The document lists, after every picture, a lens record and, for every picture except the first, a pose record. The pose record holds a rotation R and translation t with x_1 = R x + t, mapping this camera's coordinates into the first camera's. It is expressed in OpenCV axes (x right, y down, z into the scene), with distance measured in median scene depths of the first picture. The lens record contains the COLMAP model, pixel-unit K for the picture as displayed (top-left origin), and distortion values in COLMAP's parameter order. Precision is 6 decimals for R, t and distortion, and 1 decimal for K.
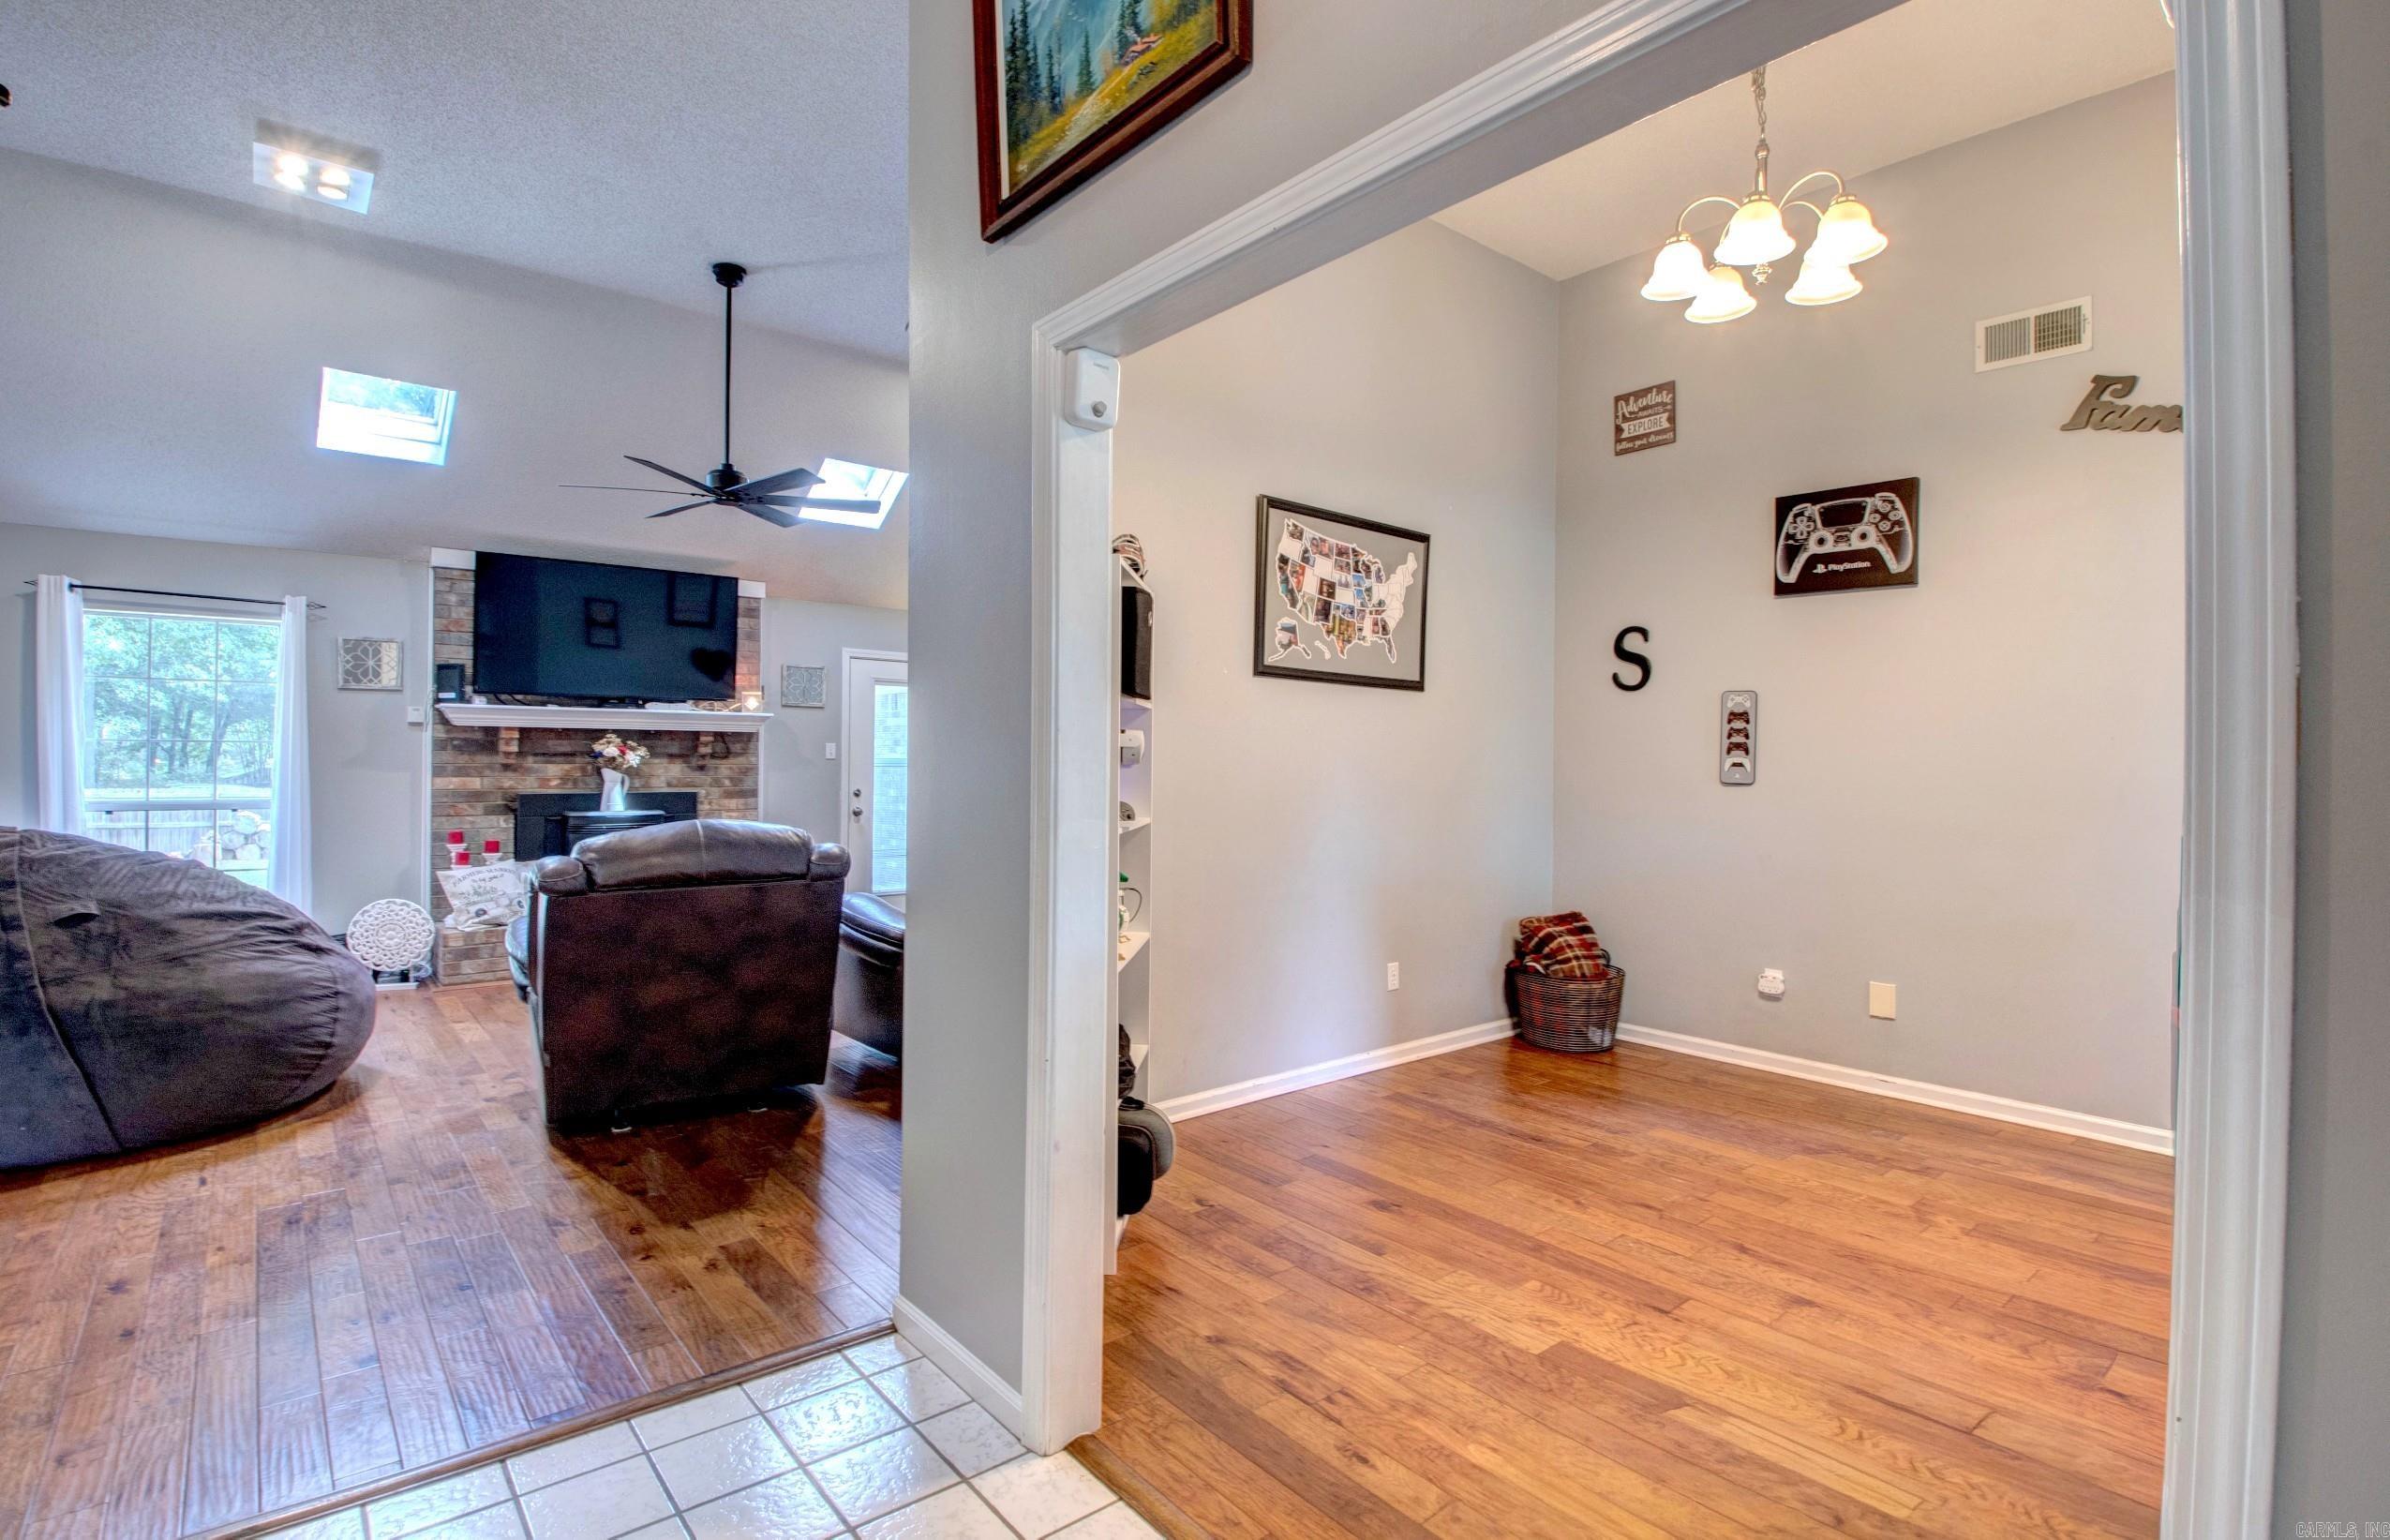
lens RADIAL K [[1109.5, 0, 1197.5], [0, 1109.5, 762.8], [0, 0, 1]] dist [0.001133, -0.016660]
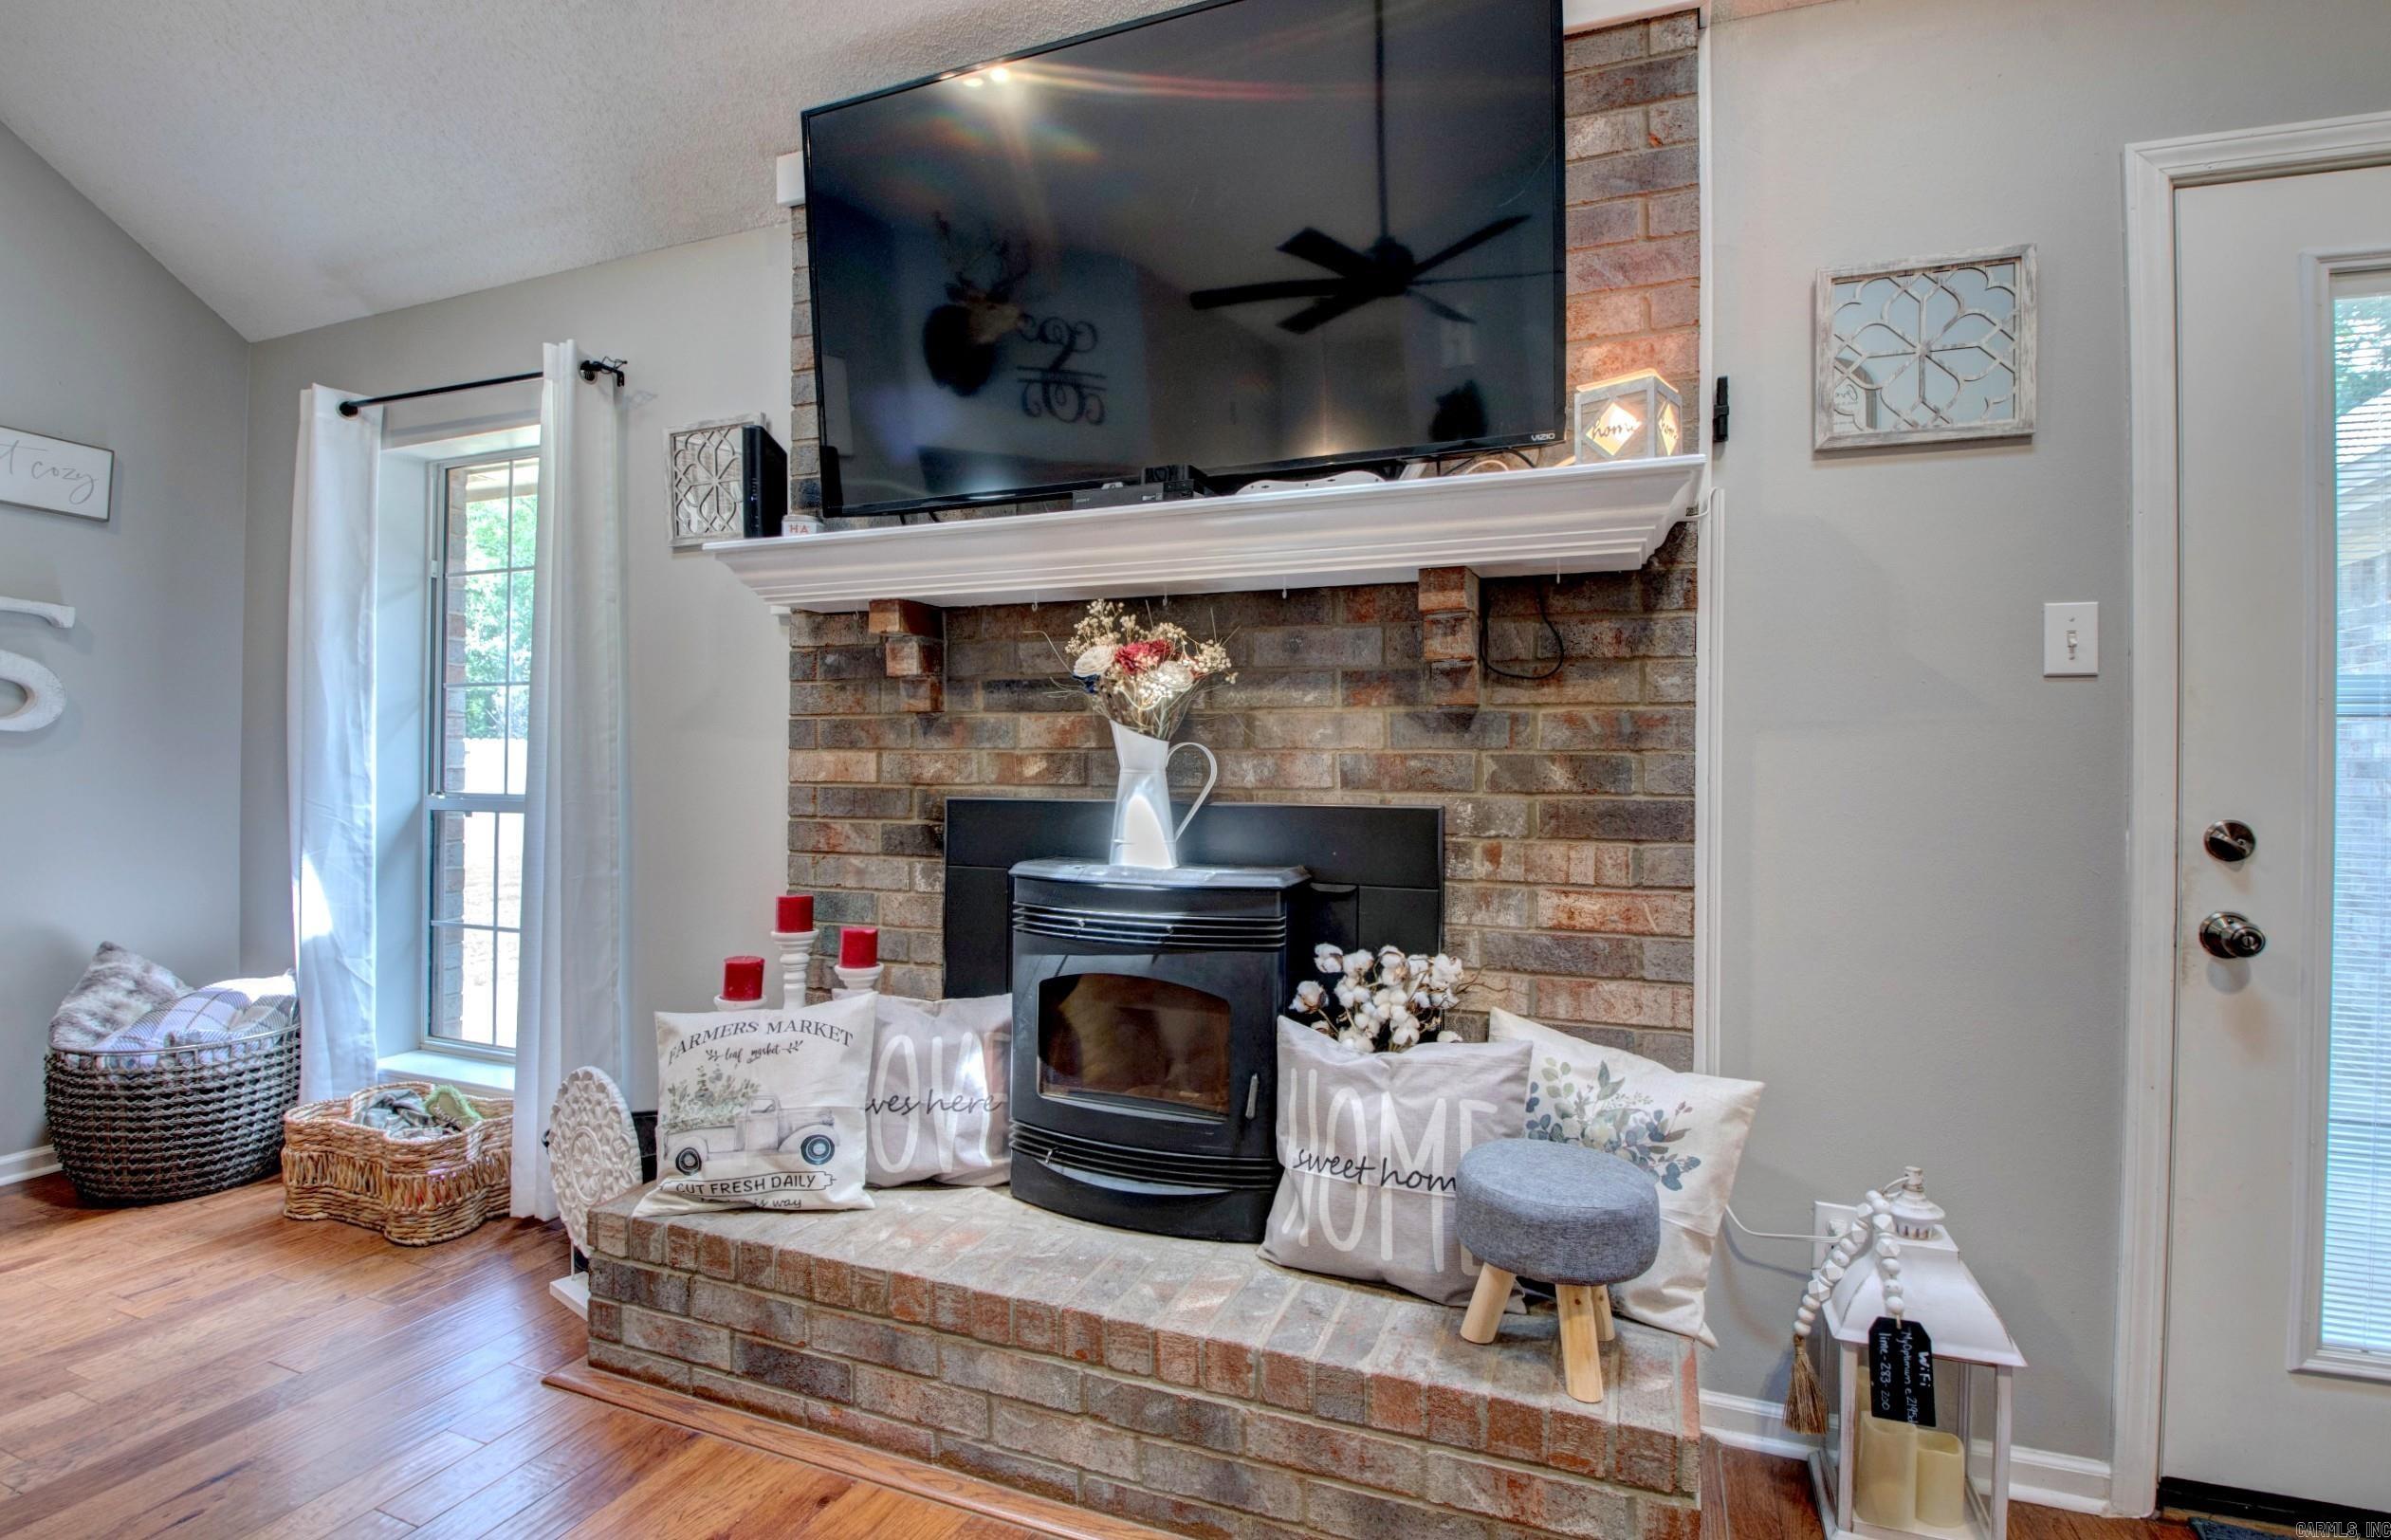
lens RADIAL K [[1109.9, 0, 1211.1], [0, 1109.9, 755.0], [0, 0, 1]] dist [0.001133, -0.016660]
pose [[0.468967, -0.008515, -0.883175, -0.254883], [-0.003863, 0.999924, -0.011692, 0.017156], [0.883207, 0.008895, 0.468898, 0.869515]]
